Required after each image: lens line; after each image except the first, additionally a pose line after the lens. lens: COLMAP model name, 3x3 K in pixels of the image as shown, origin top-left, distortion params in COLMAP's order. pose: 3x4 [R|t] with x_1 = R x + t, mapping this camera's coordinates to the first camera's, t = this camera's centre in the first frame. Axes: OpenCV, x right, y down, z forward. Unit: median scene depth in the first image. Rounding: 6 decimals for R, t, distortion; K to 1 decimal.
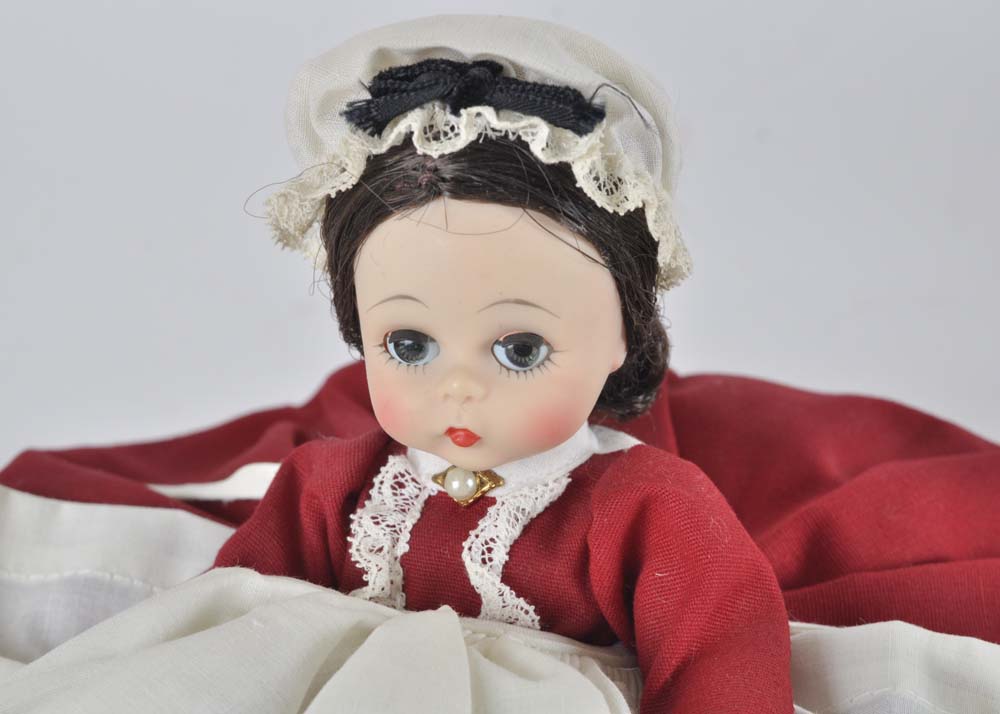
lens RADIAL K [[2380.6, 0, 500.0], [0, 2380.6, 357.0], [0, 0, 1]] dist [0.084759, 0.114795]
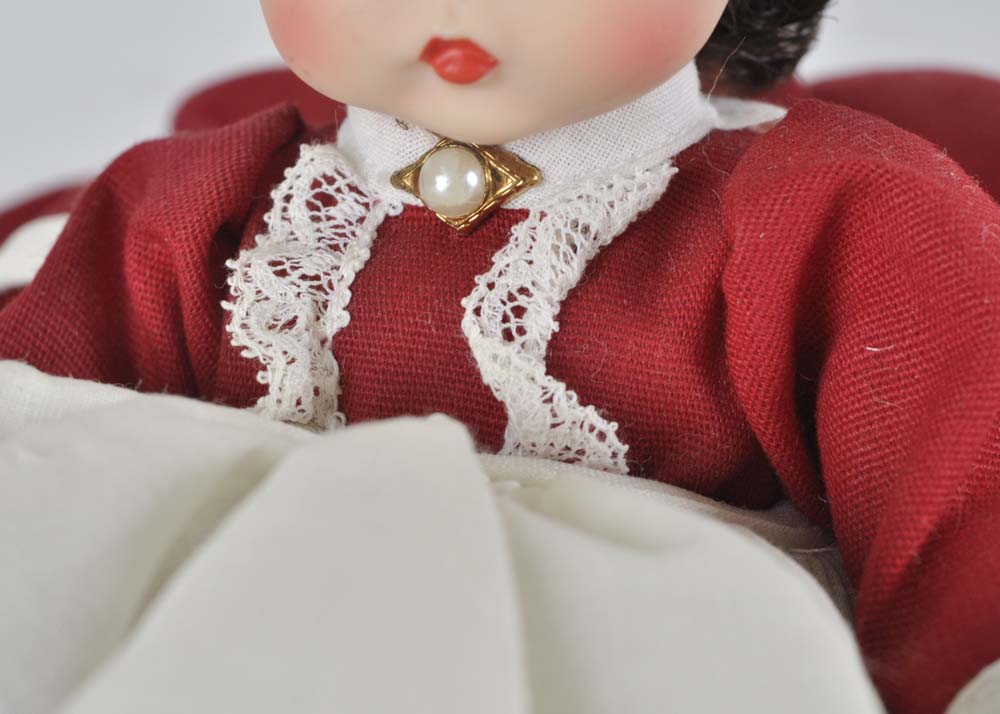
lens RADIAL K [[2616.9, 0, 442.7], [0, 2616.9, 357.3], [0, 0, 1]] dist [0.043717, 0.195420]
pose [[0.999238, -0.033395, 0.020226, -0.030544], [0.033631, 0.999369, -0.011453, 0.095368], [-0.019831, 0.012125, 0.999730, 0.471093]]
